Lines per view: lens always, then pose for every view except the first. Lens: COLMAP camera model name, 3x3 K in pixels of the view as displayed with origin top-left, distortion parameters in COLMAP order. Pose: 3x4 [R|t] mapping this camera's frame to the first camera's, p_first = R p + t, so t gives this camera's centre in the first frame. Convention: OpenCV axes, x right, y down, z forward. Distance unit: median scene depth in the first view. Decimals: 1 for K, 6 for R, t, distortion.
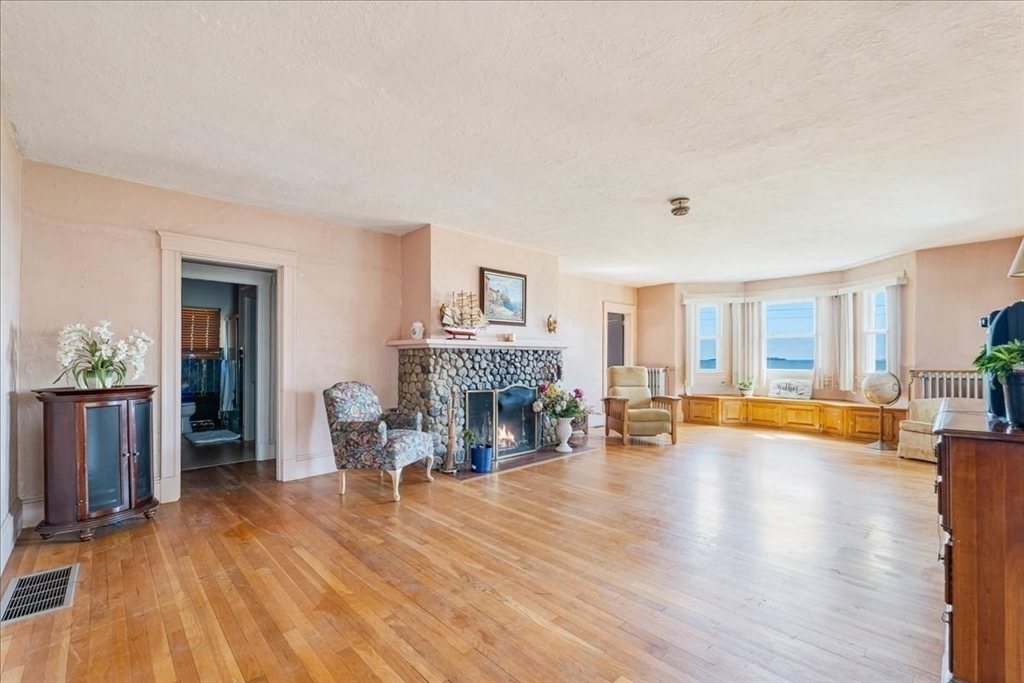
lens RADIAL K [[435.9, 0, 511.9], [0, 435.9, 353.7], [0, 0, 1]] dist [-0.000284, -0.000953]
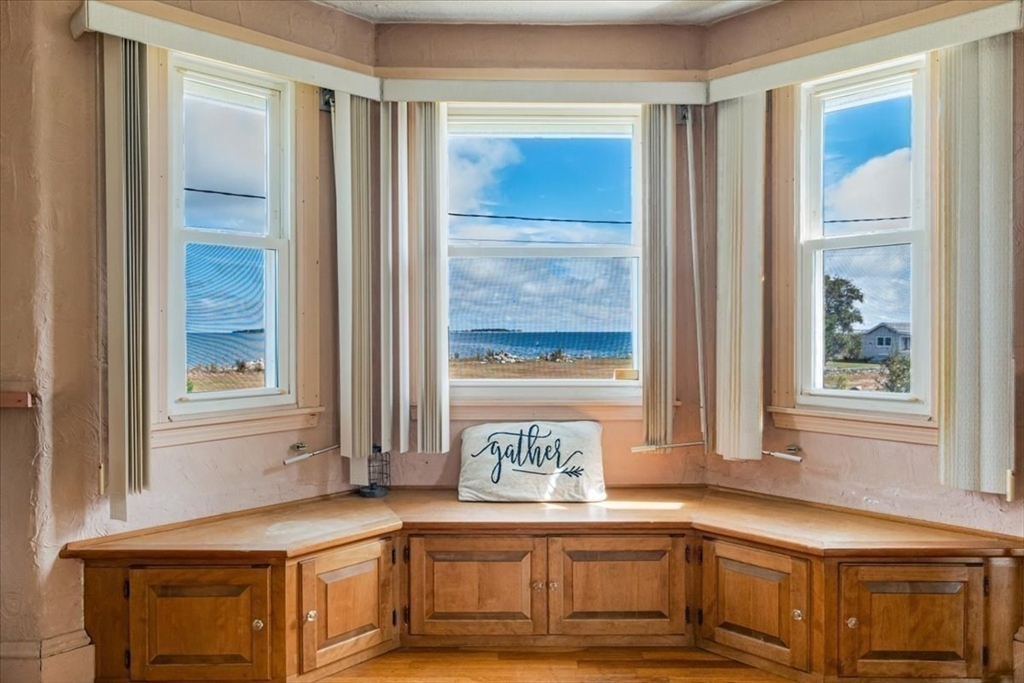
lens RADIAL K [[709.7, 0, 512.8], [0, 709.7, 338.4], [0, 0, 1]] dist [0.000945, 0.000651]
pose [[0.681754, -0.013863, 0.731450, 0.442720], [-0.006149, 0.999677, 0.024678, 0.001600], [-0.731556, -0.021323, 0.681448, 1.007935]]
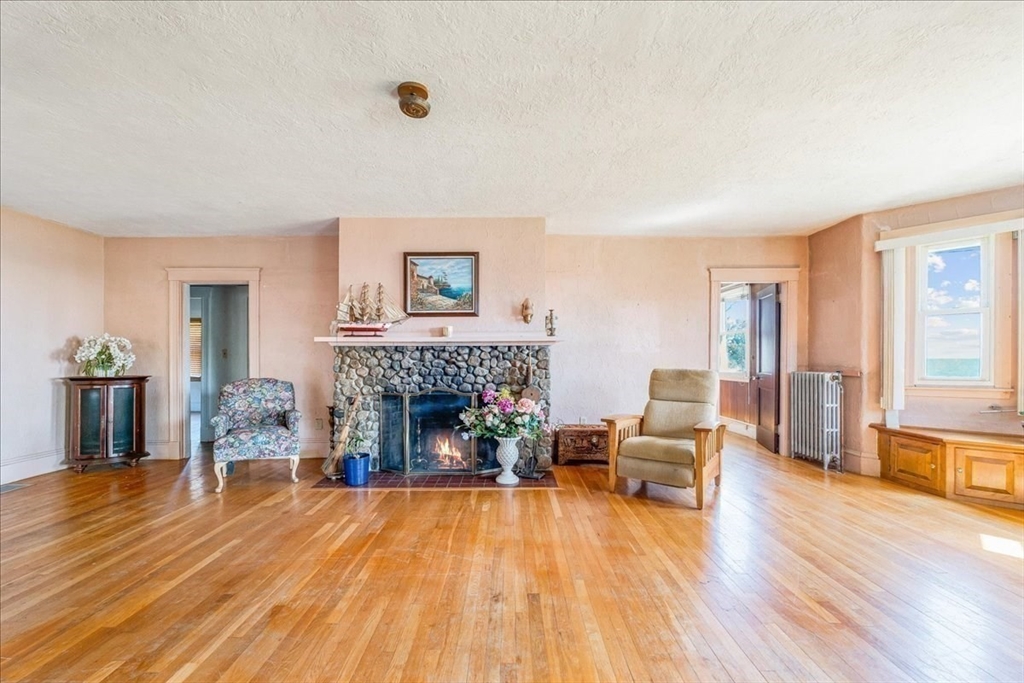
lens RADIAL K [[435.9, 0, 509.5], [0, 435.9, 356.3], [0, 0, 1]] dist [-0.000284, -0.000953]
pose [[0.727961, -0.002240, -0.685614, 0.636371], [0.009769, 0.999927, 0.007105, 0.005532], [0.685548, -0.011870, 0.727930, 0.470233]]
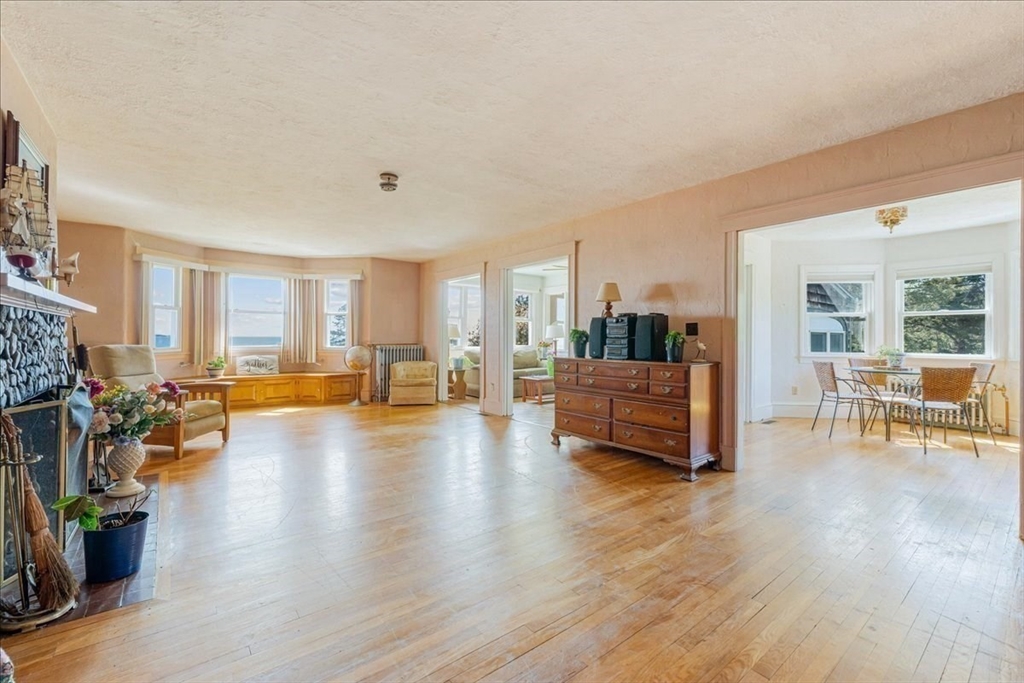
lens RADIAL K [[427.3, 0, 516.0], [0, 427.3, 332.5], [0, 0, 1]] dist [-0.003669, -0.000643]
pose [[0.081519, 0.011169, 0.996609, -0.401466], [-0.015932, 0.999824, -0.009901, 0.007782], [-0.996544, -0.015071, 0.081683, 0.451652]]
